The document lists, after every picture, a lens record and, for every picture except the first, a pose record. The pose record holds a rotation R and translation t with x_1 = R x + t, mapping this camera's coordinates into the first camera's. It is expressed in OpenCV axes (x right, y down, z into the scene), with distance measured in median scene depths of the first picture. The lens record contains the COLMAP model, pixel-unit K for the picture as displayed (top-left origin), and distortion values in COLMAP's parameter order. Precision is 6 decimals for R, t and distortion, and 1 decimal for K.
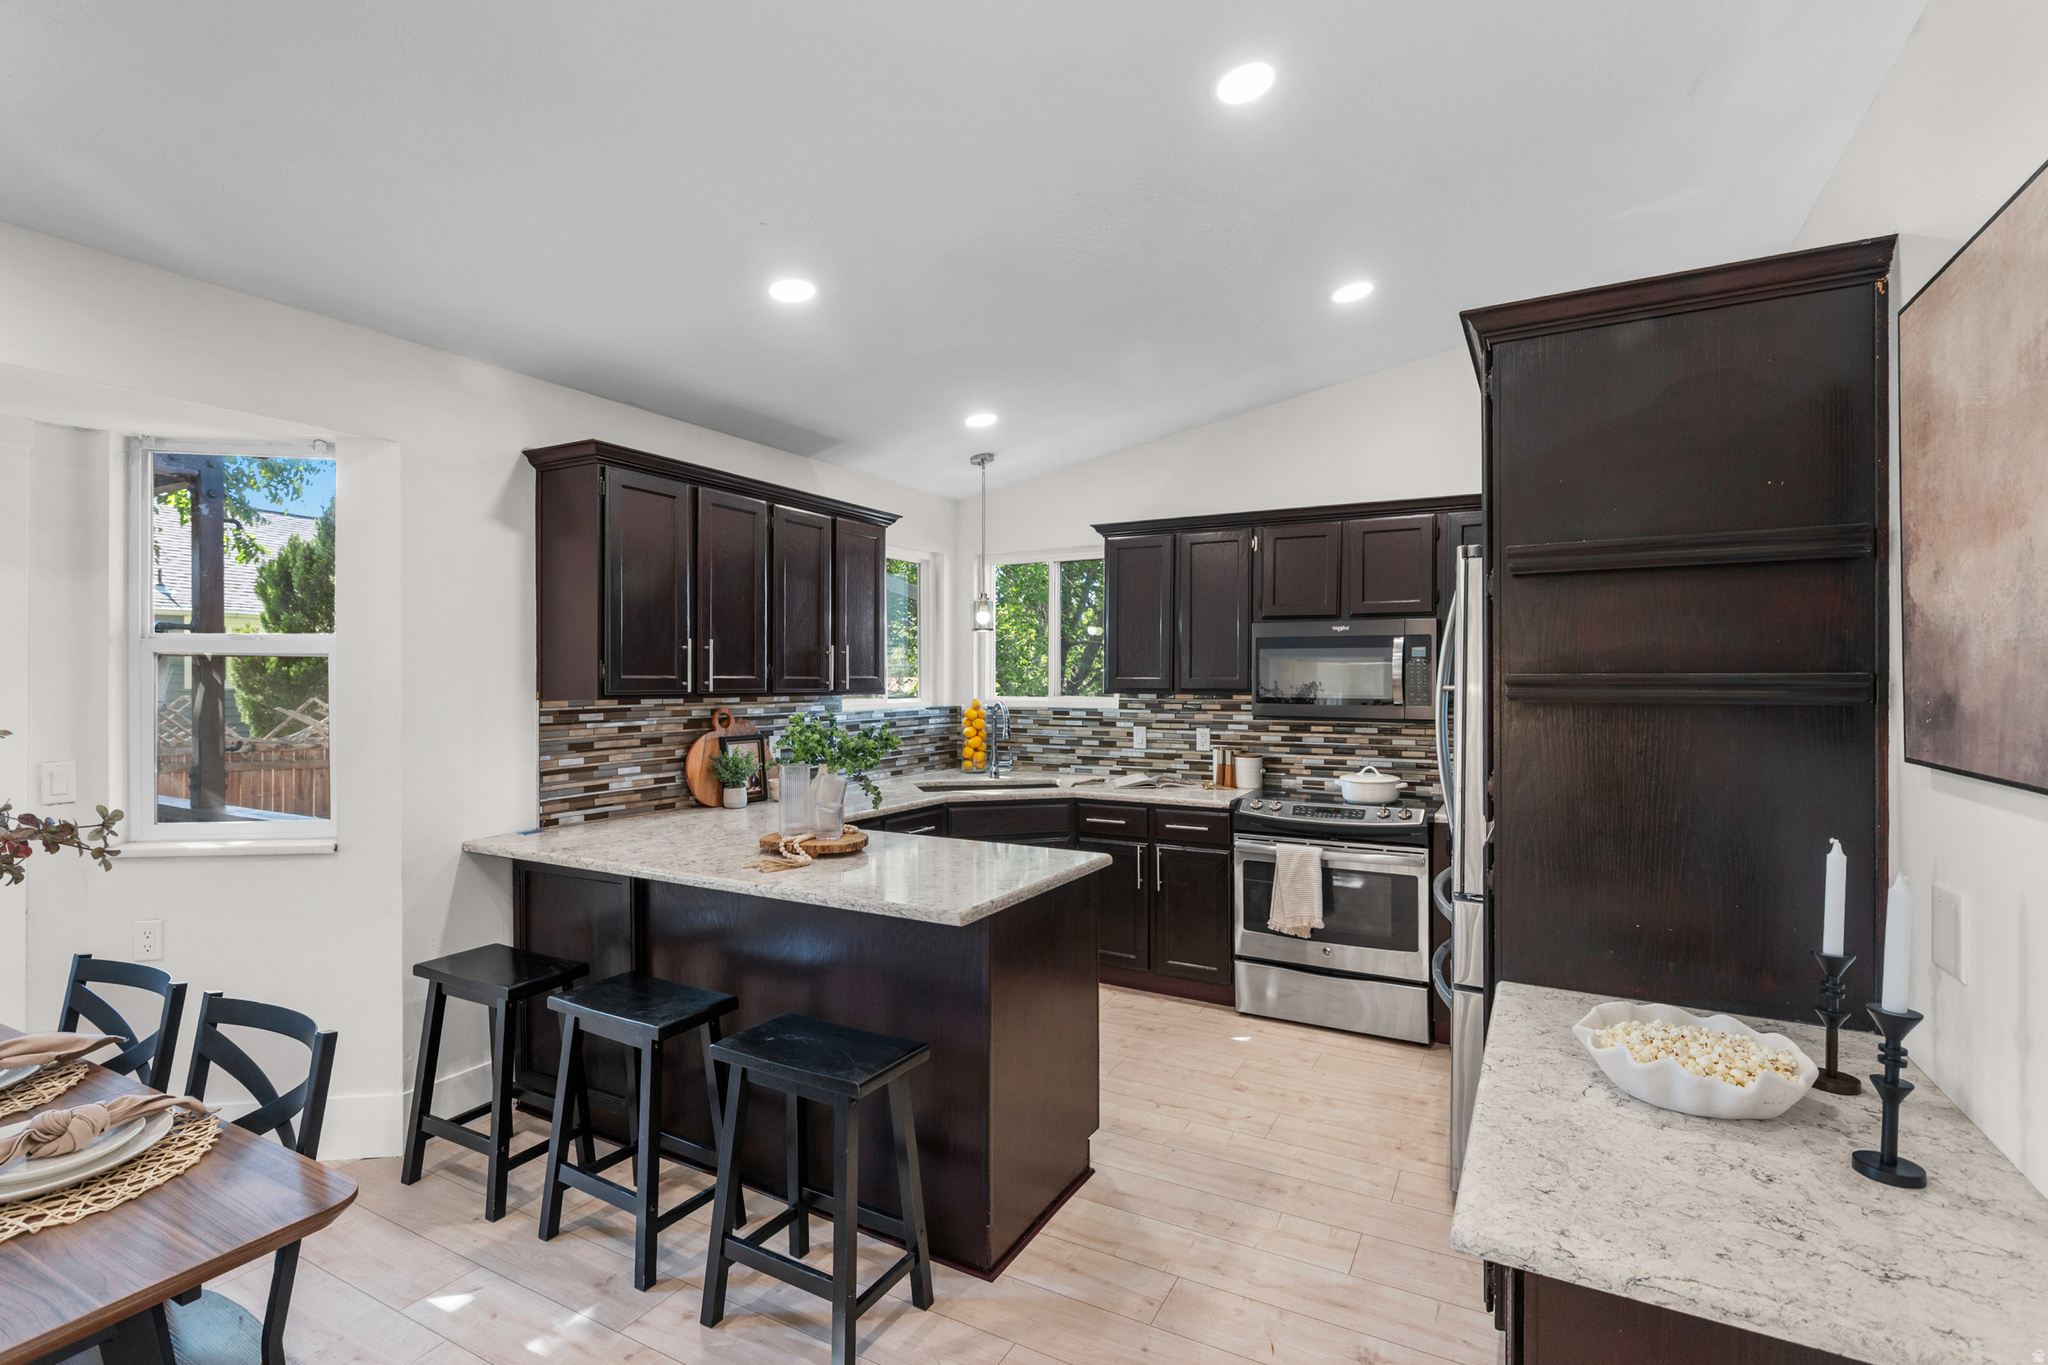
lens RADIAL K [[948.3, 0, 1015.6], [0, 948.3, 674.7], [0, 0, 1]] dist [-0.010878, -0.000547]
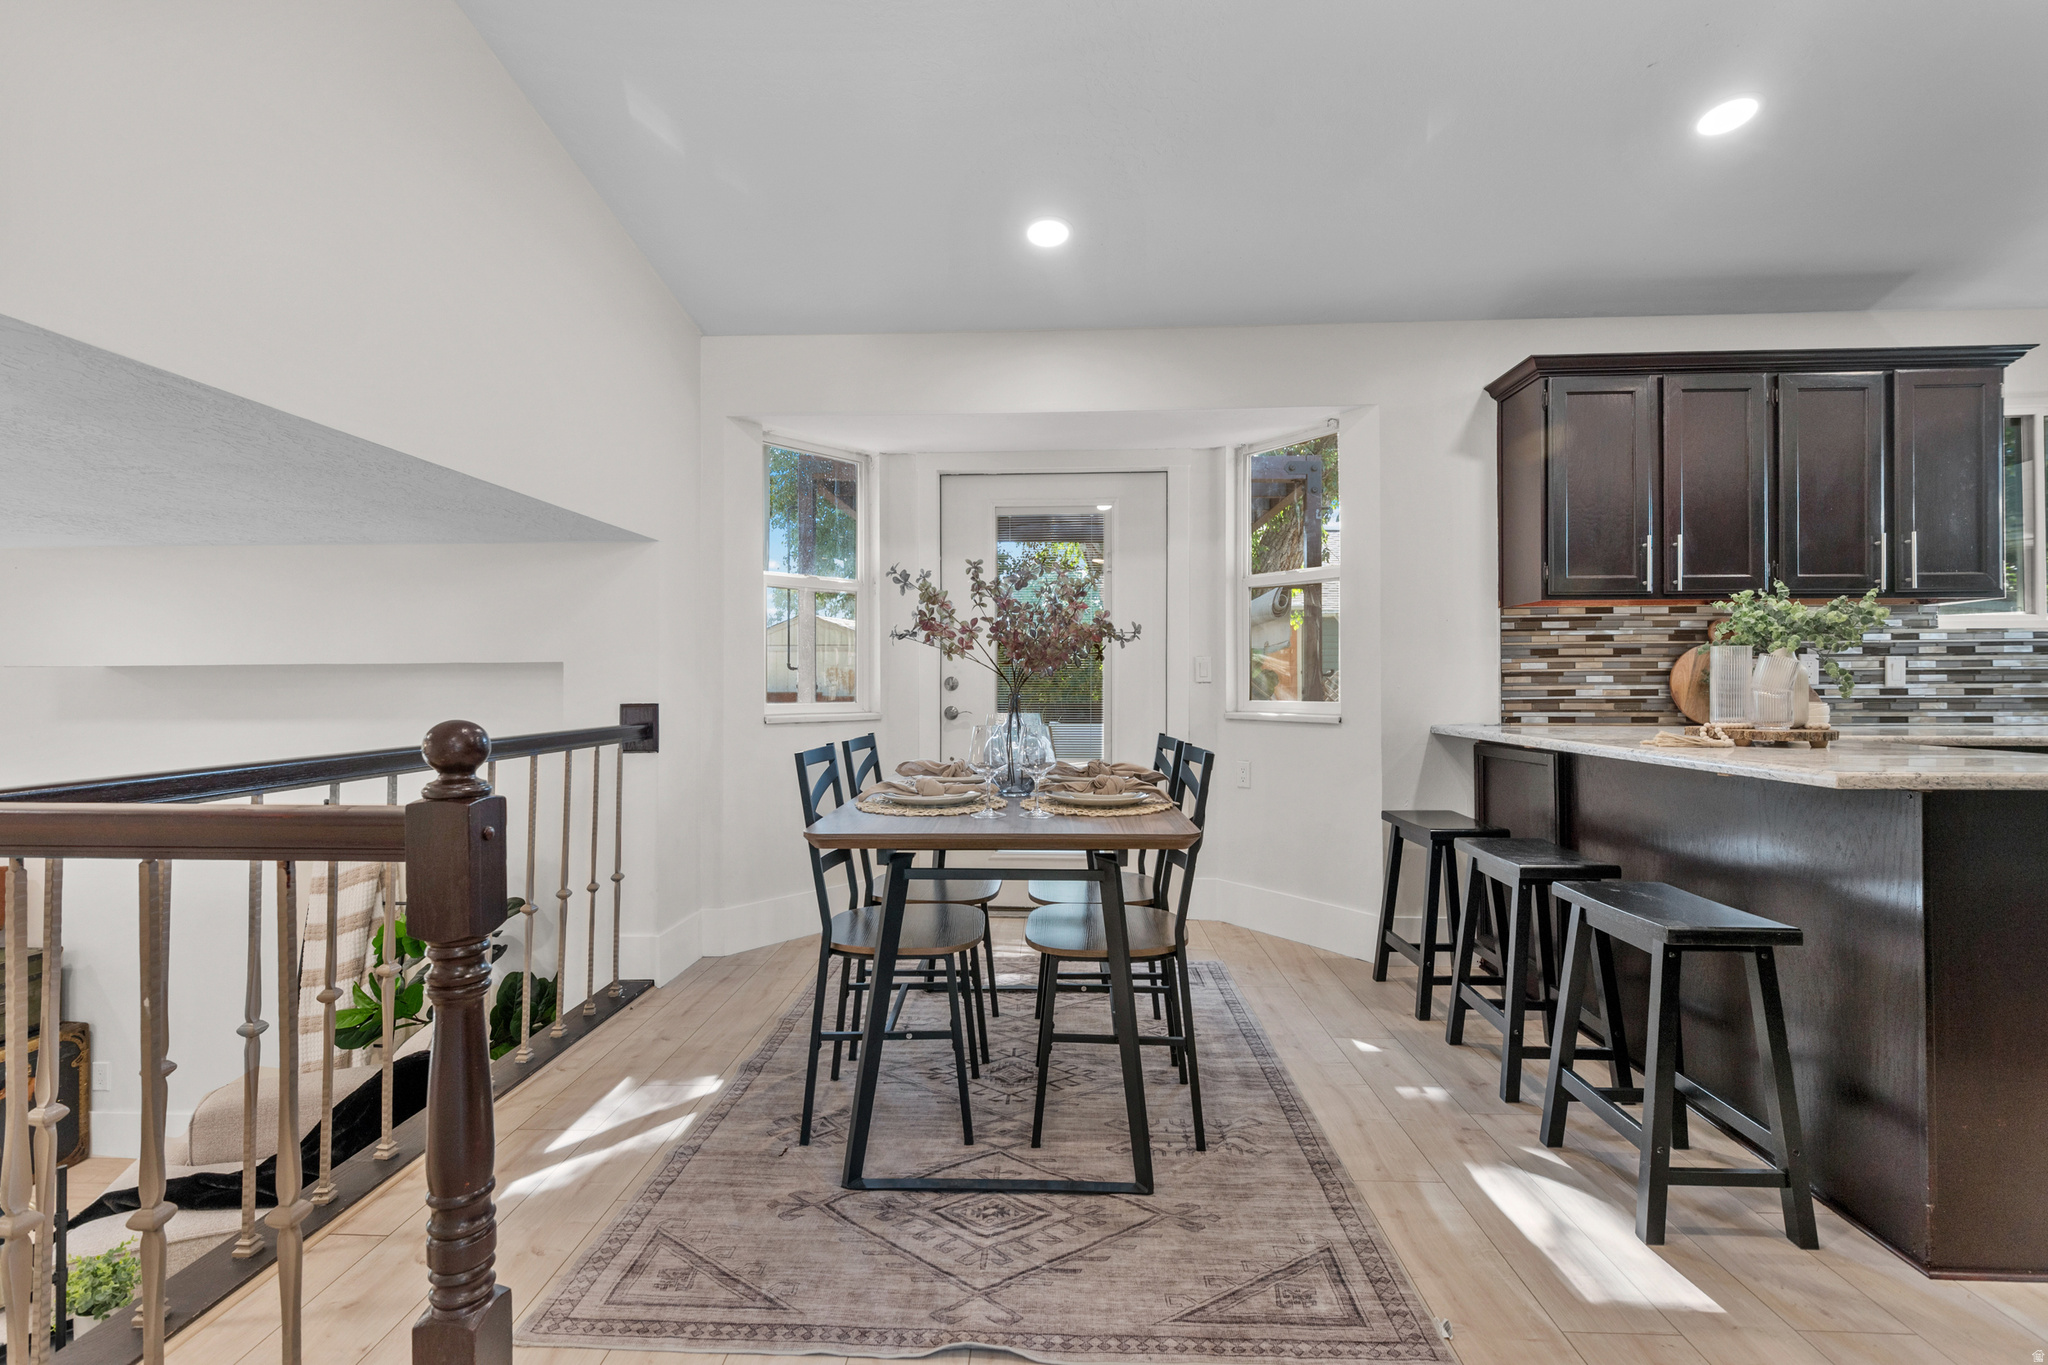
lens RADIAL K [[919.8, 0, 1024.0], [0, 919.8, 682.5], [0, 0, 1]] dist [0.002847, -0.000696]
pose [[0.444005, 0.000757, -0.896024, 0.192631], [0.004293, 0.999986, 0.002972, 0.095662], [0.896014, -0.005167, 0.443995, 0.012083]]
